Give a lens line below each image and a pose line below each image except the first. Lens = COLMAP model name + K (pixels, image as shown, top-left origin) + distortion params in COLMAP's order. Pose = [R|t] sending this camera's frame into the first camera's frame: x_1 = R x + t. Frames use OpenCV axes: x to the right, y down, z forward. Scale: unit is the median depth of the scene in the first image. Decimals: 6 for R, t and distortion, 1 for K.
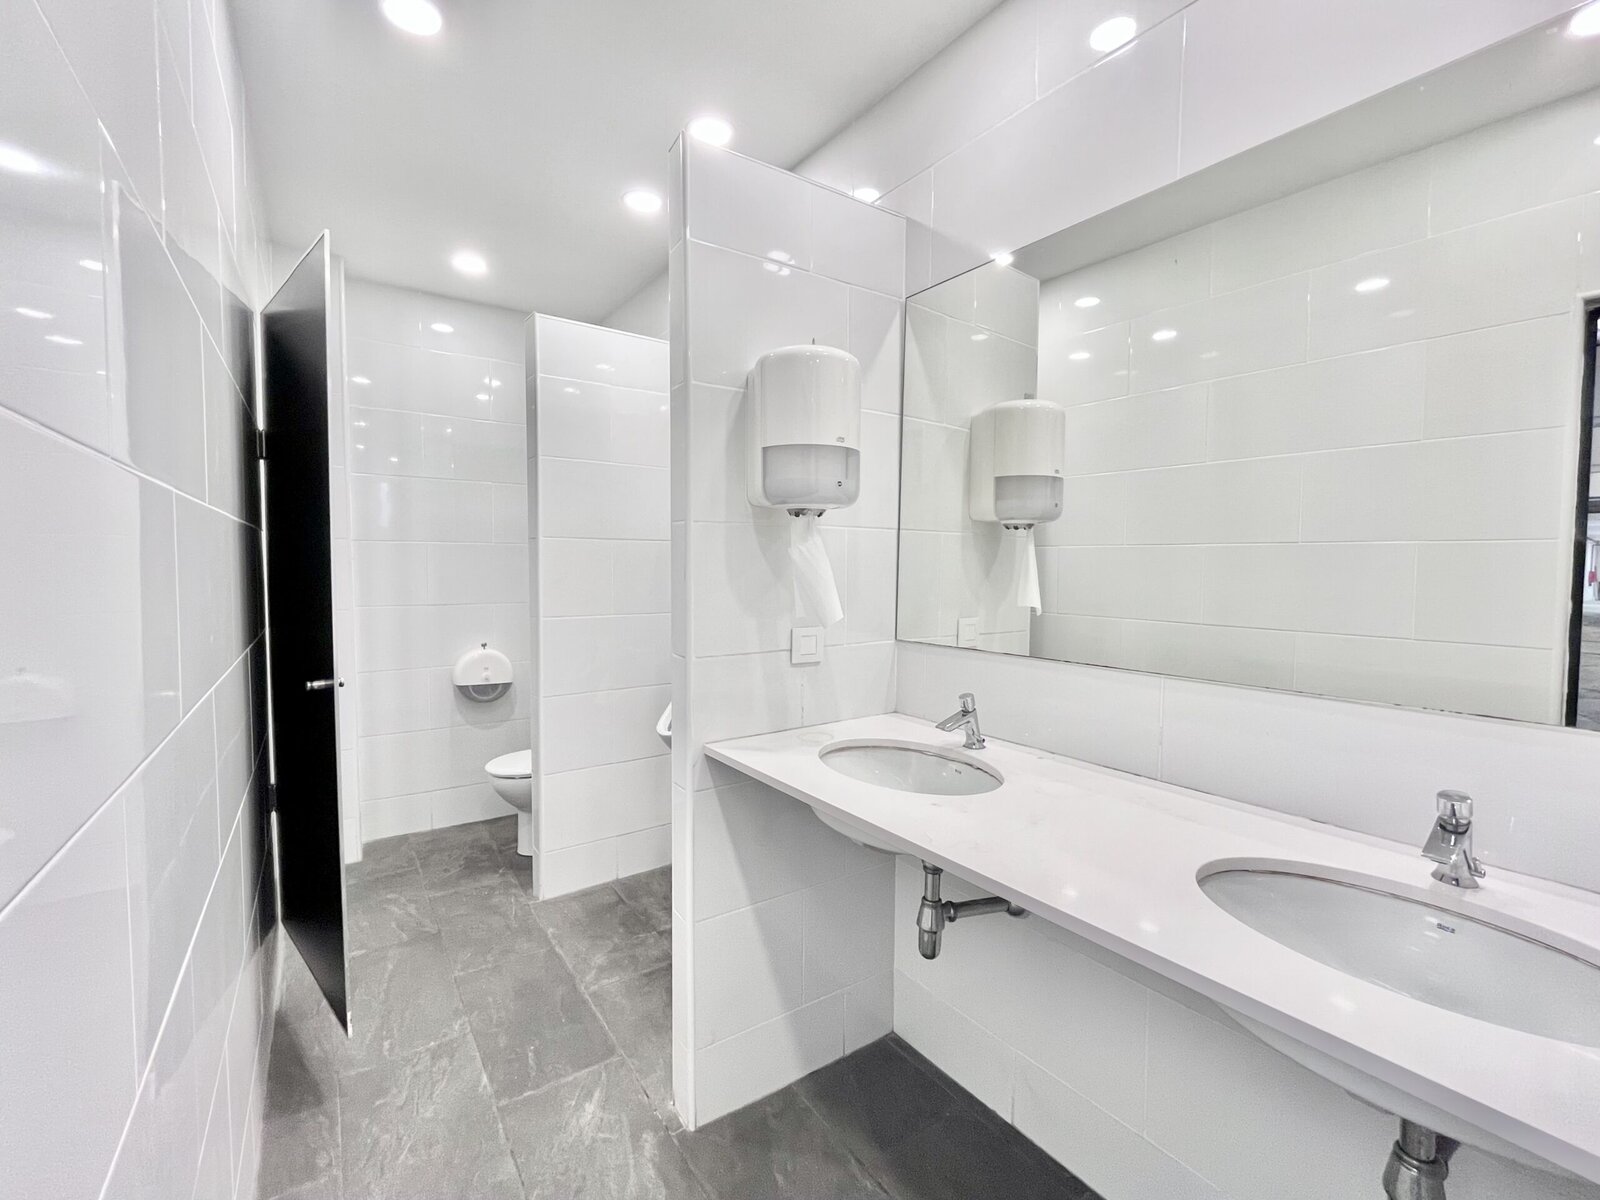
lens RADIAL K [[649.8, 0, 797.1], [0, 649.8, 595.6], [0, 0, 1]] dist [-0.001518, 0.000021]
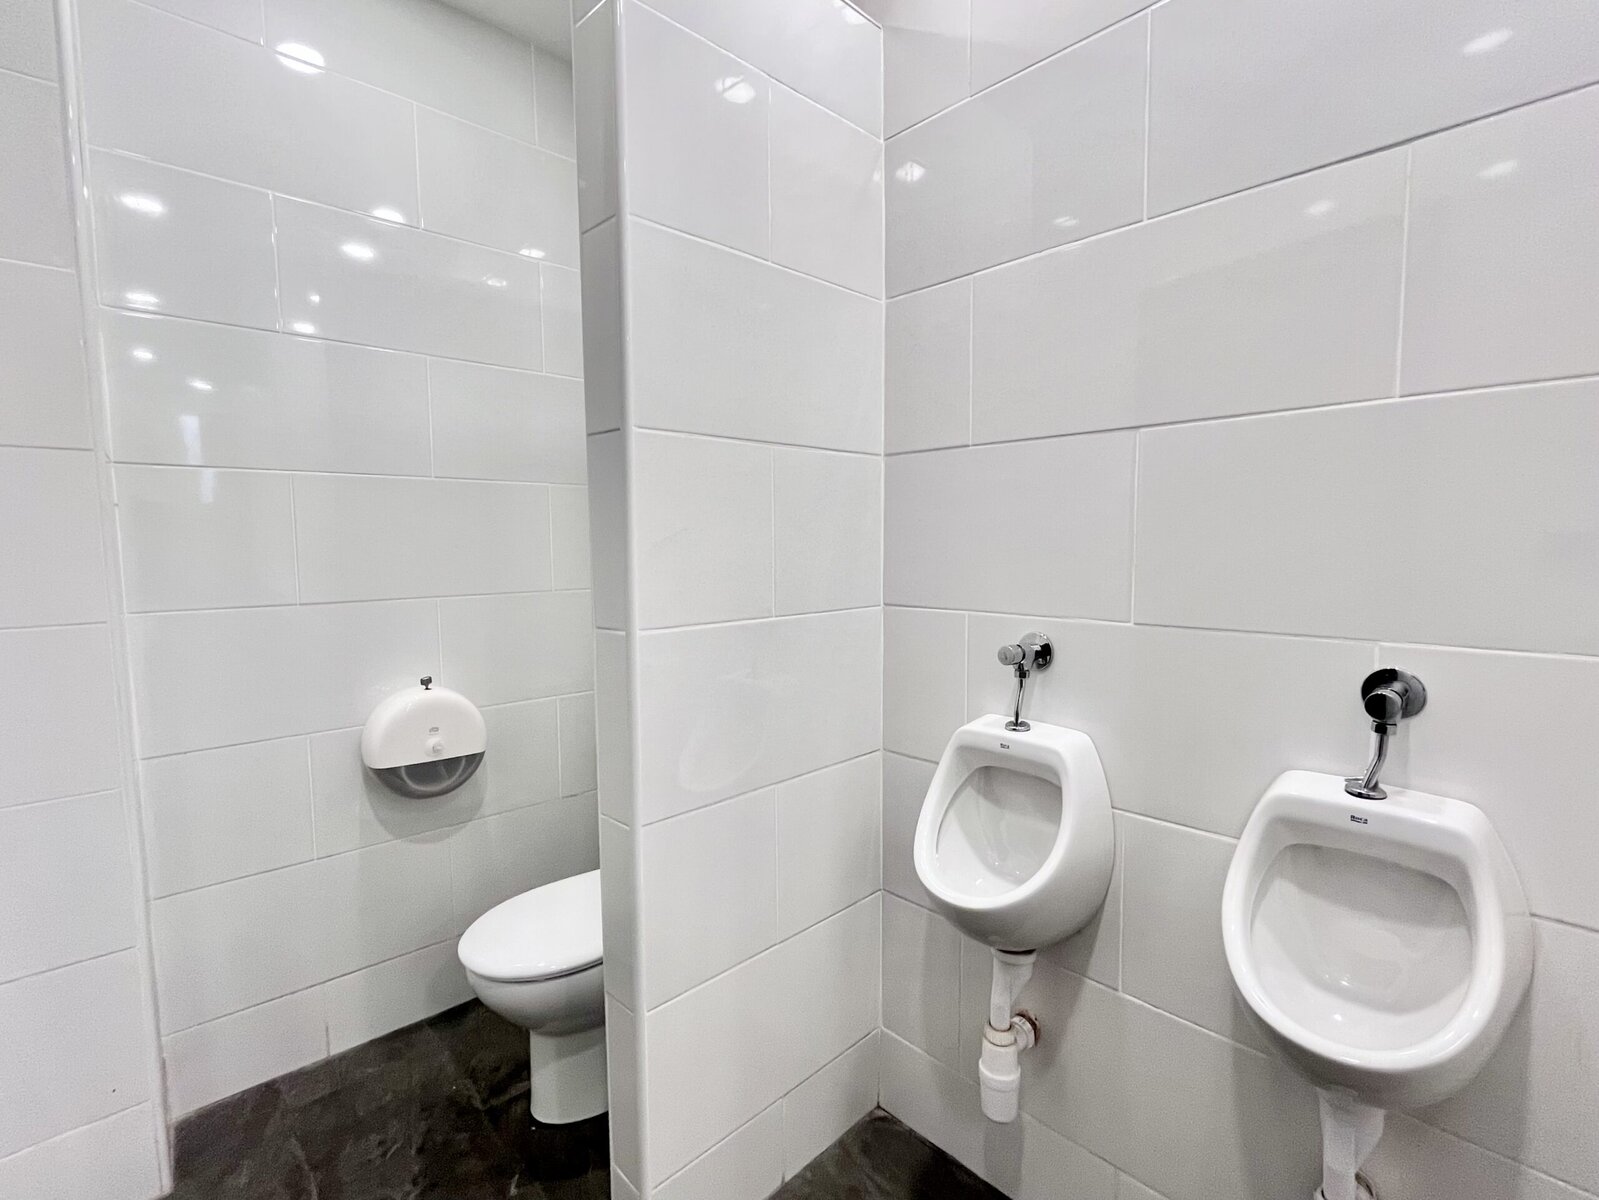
lens RADIAL K [[720.6, 0, 801.5], [0, 720.6, 600.8], [0, 0, 1]] dist [0.001241, 0.000095]
pose [[0.990899, -0.025975, 0.132078, -0.273300], [0.021715, 0.999200, 0.033594, 0.002533], [-0.132845, -0.030420, 0.990670, 0.426052]]
